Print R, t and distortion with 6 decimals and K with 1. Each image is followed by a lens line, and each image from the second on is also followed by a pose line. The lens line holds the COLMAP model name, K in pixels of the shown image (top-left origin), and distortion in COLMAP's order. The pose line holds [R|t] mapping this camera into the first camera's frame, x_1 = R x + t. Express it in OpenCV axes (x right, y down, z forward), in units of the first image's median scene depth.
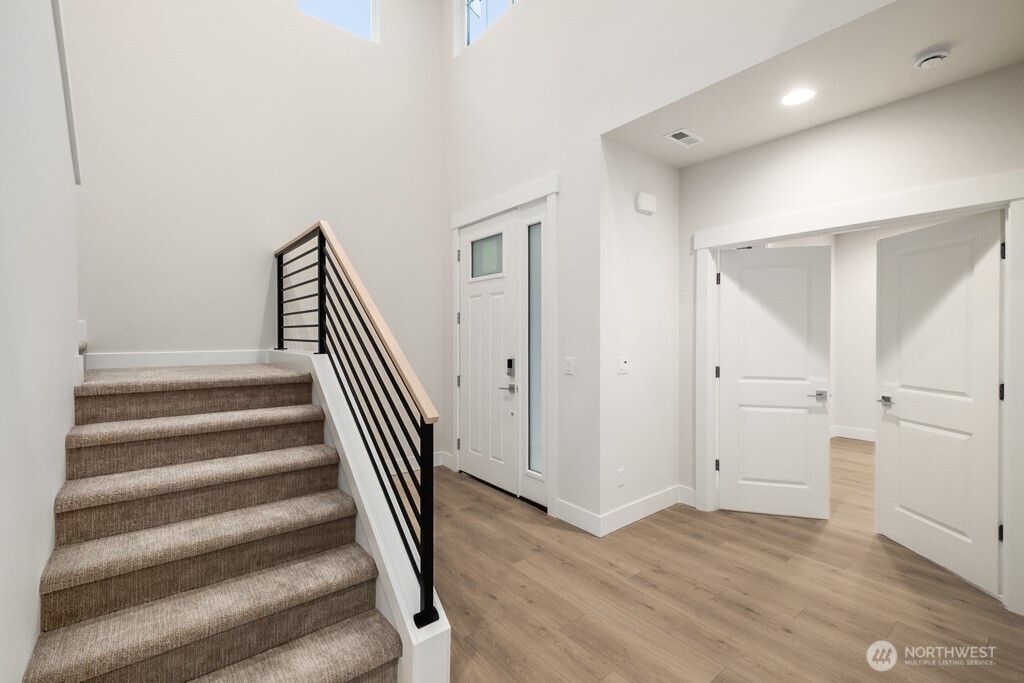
lens RADIAL K [[442.7, 0, 512.0], [0, 442.7, 341.5], [0, 0, 1]] dist [-0.001939, -0.000210]
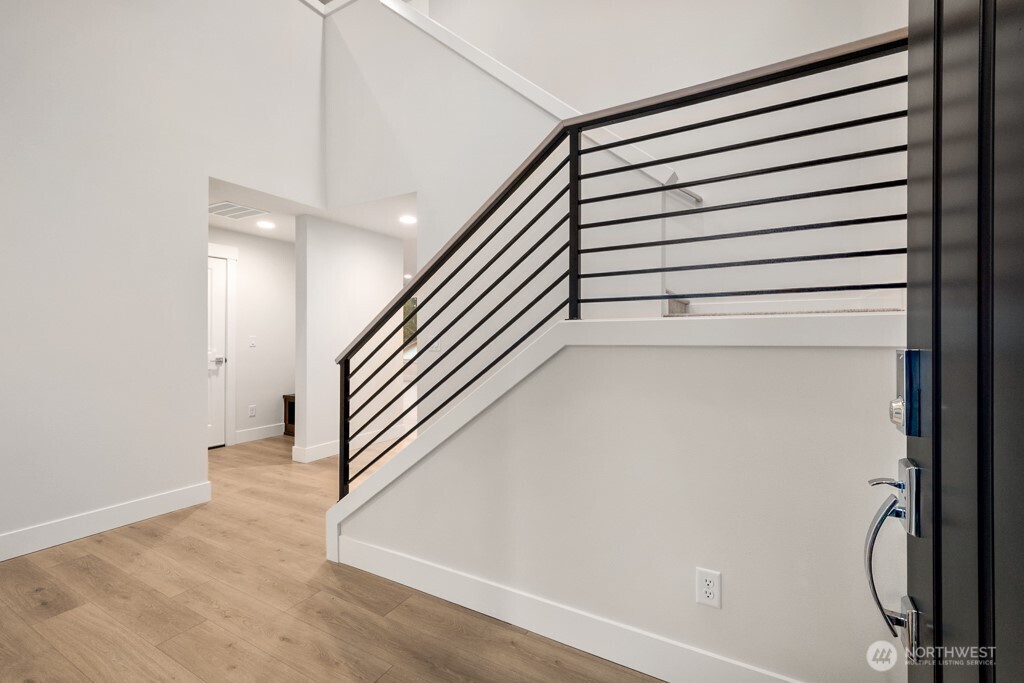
lens RADIAL K [[442.7, 0, 512.0], [0, 442.7, 341.5], [0, 0, 1]] dist [-0.001939, -0.000210]
pose [[-0.930500, 0.005445, -0.366252, -0.133487], [0.000204, 0.999897, 0.014346, 0.068378], [0.366293, 0.013274, -0.930405, 1.889248]]
